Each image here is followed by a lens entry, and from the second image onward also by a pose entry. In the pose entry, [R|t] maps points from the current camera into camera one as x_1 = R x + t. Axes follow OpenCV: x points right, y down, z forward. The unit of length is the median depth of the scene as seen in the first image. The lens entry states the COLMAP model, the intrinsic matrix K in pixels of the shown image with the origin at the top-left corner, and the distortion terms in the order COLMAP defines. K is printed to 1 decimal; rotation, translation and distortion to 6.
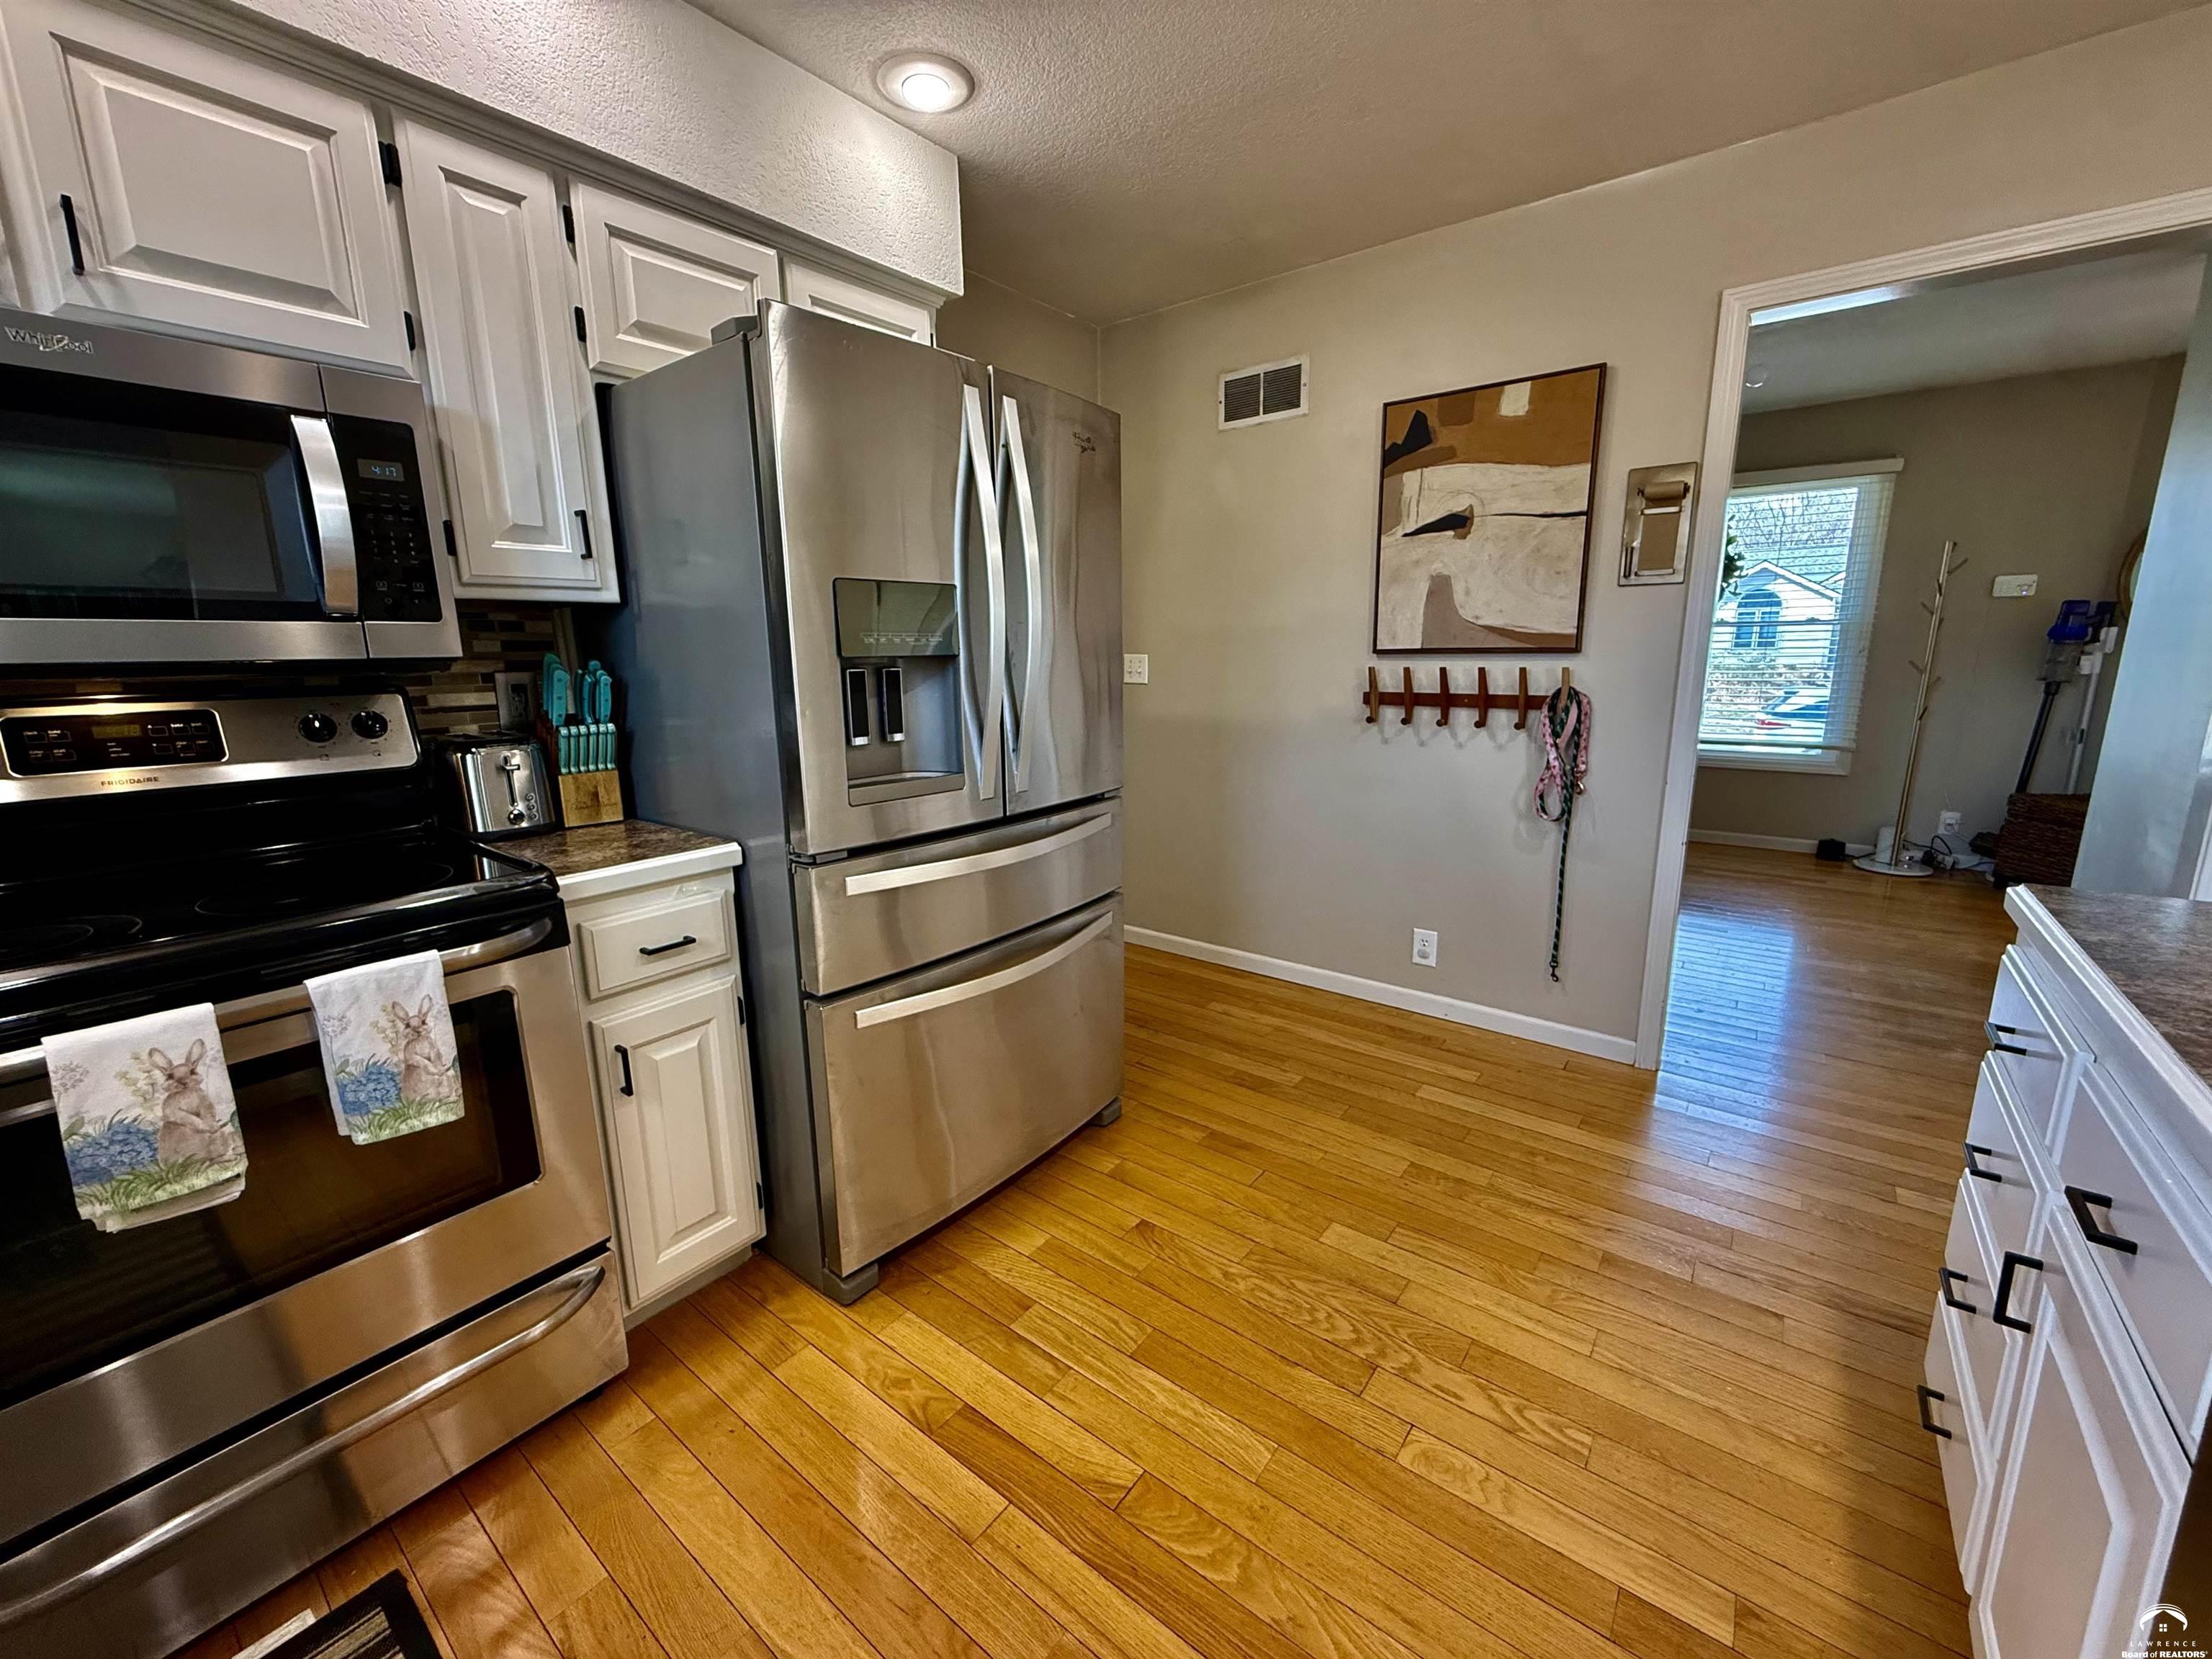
lens RADIAL K [[906.4, 0, 1103.8], [0, 906.4, 822.6], [0, 0, 1]] dist [-0.000531, -0.000089]
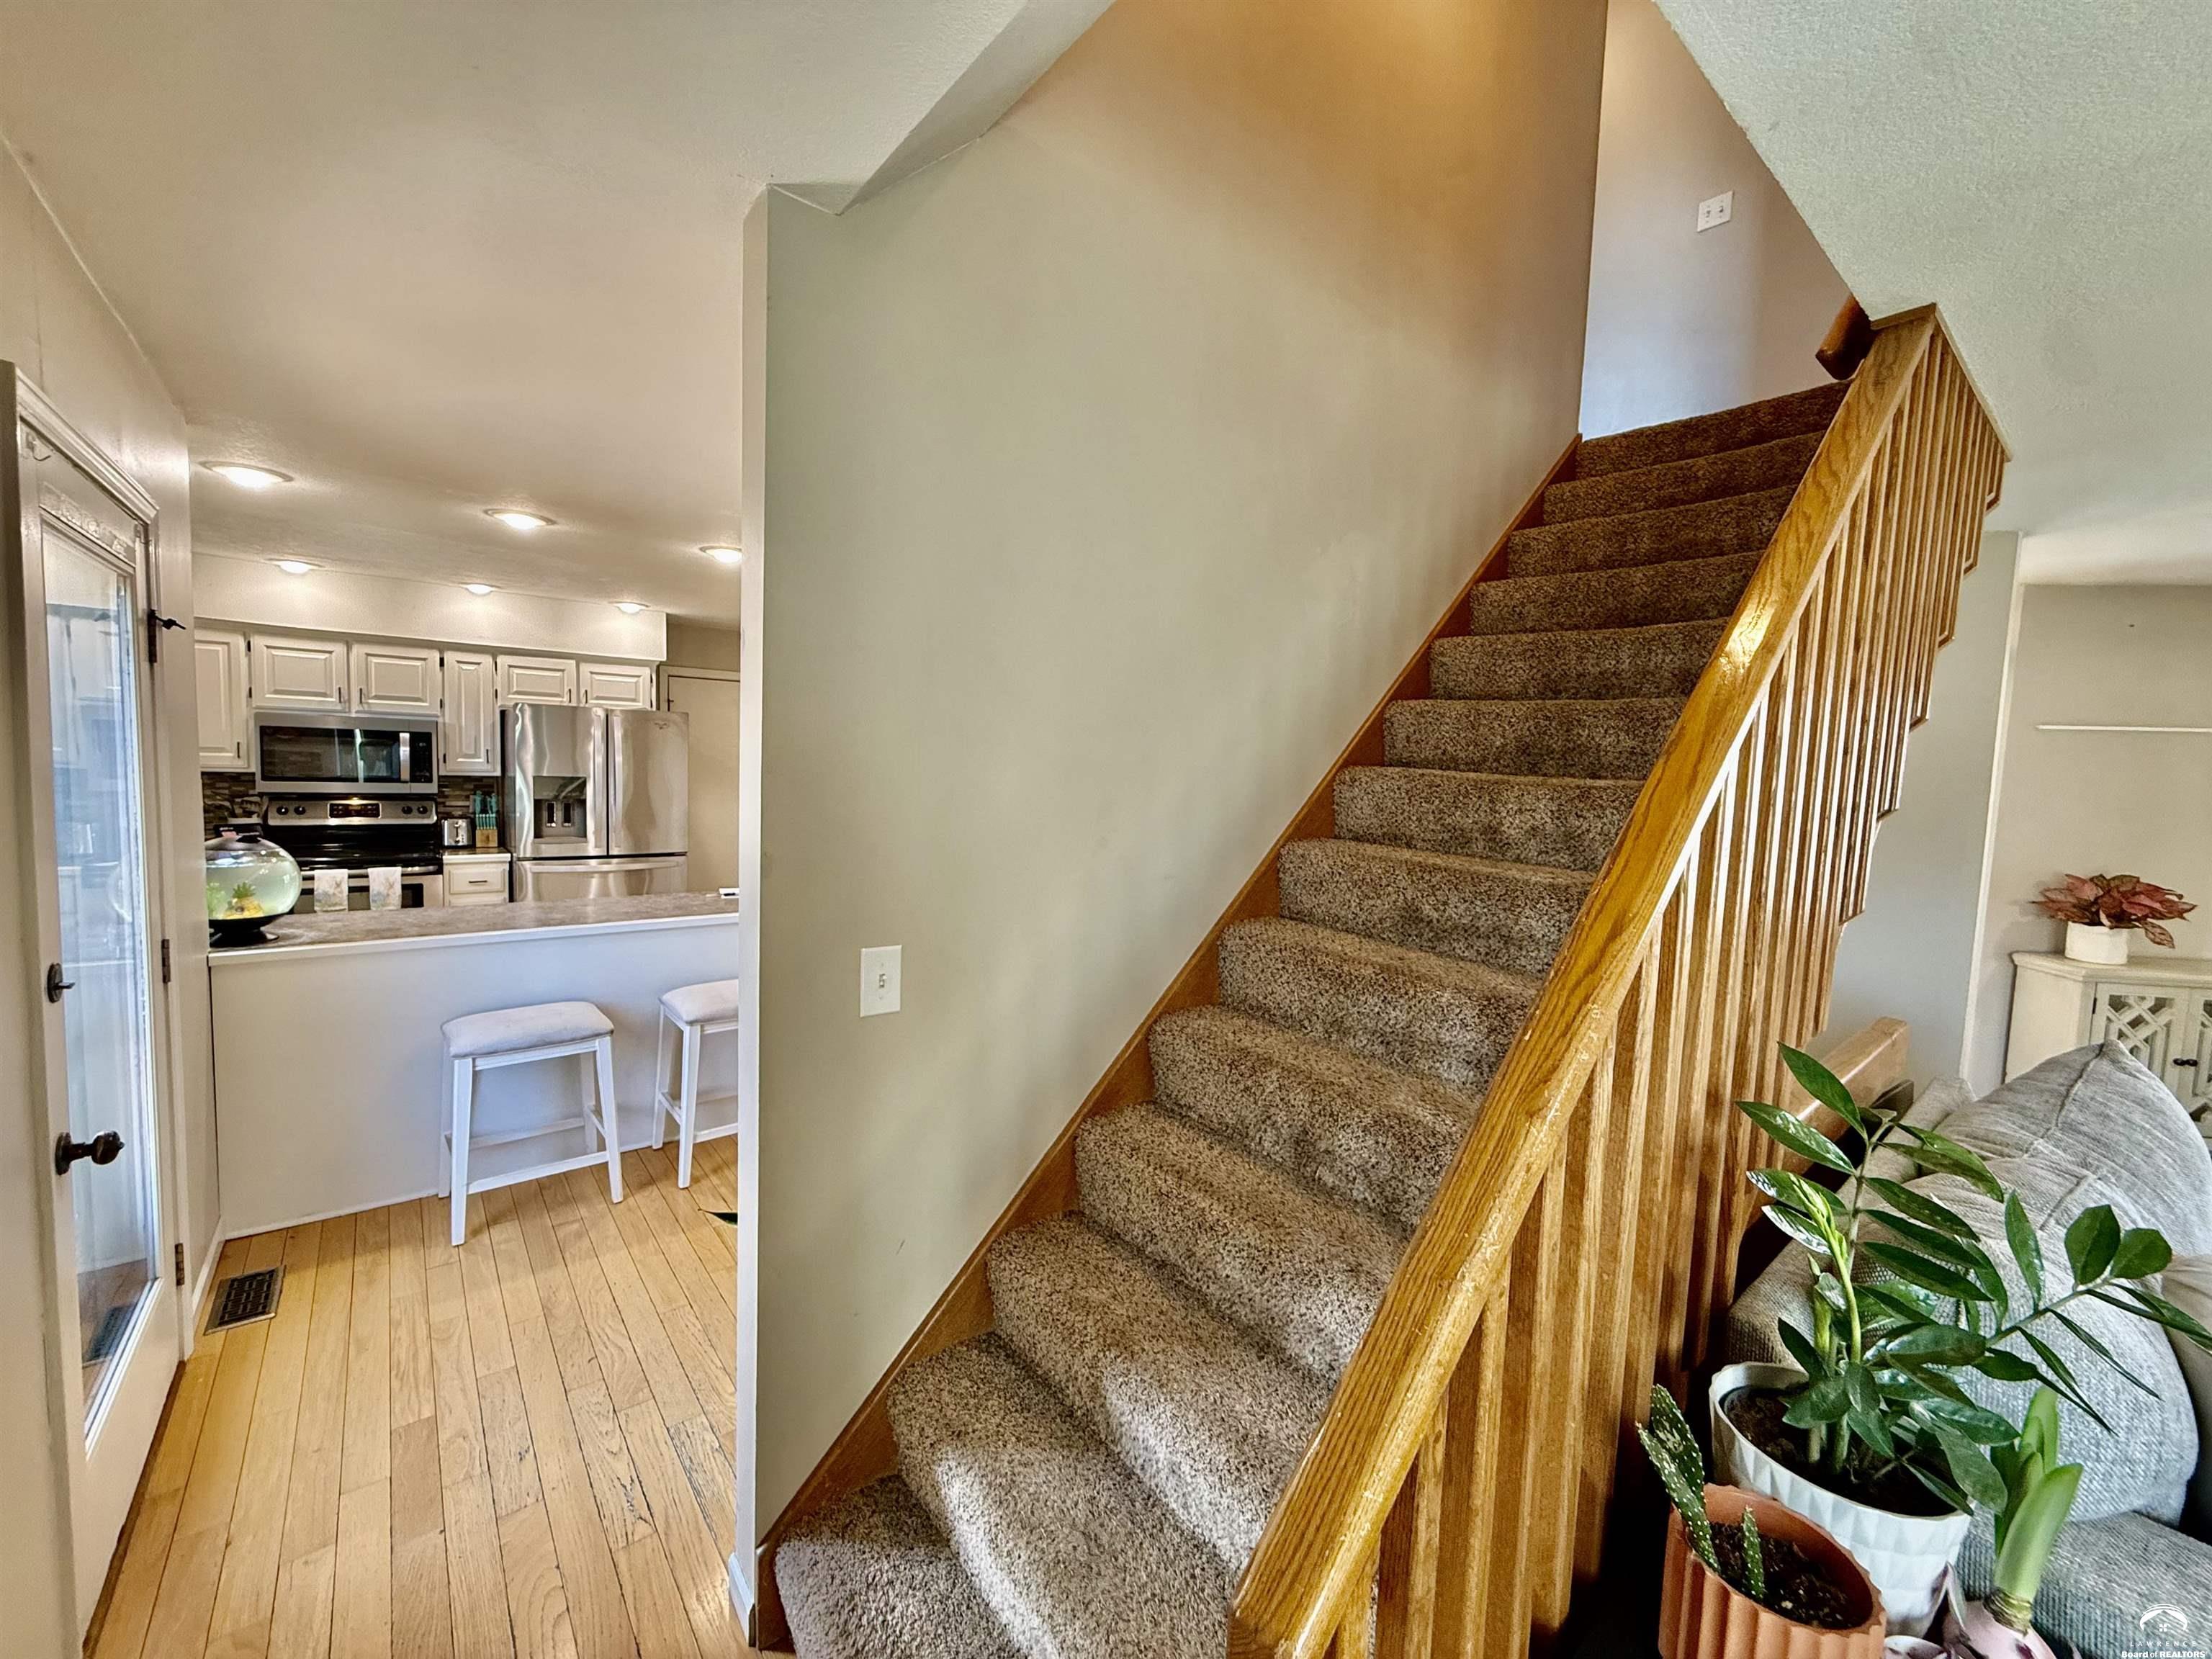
lens RADIAL K [[879.2, 0, 1101.1], [0, 879.2, 829.8], [0, 0, 1]] dist [0.000615, 0.000025]
pose [[0.968864, 0.064298, -0.239100, 2.642538], [-0.094178, 0.988808, -0.115712, 0.114190], [0.228984, 0.134627, 0.964076, -1.705586]]
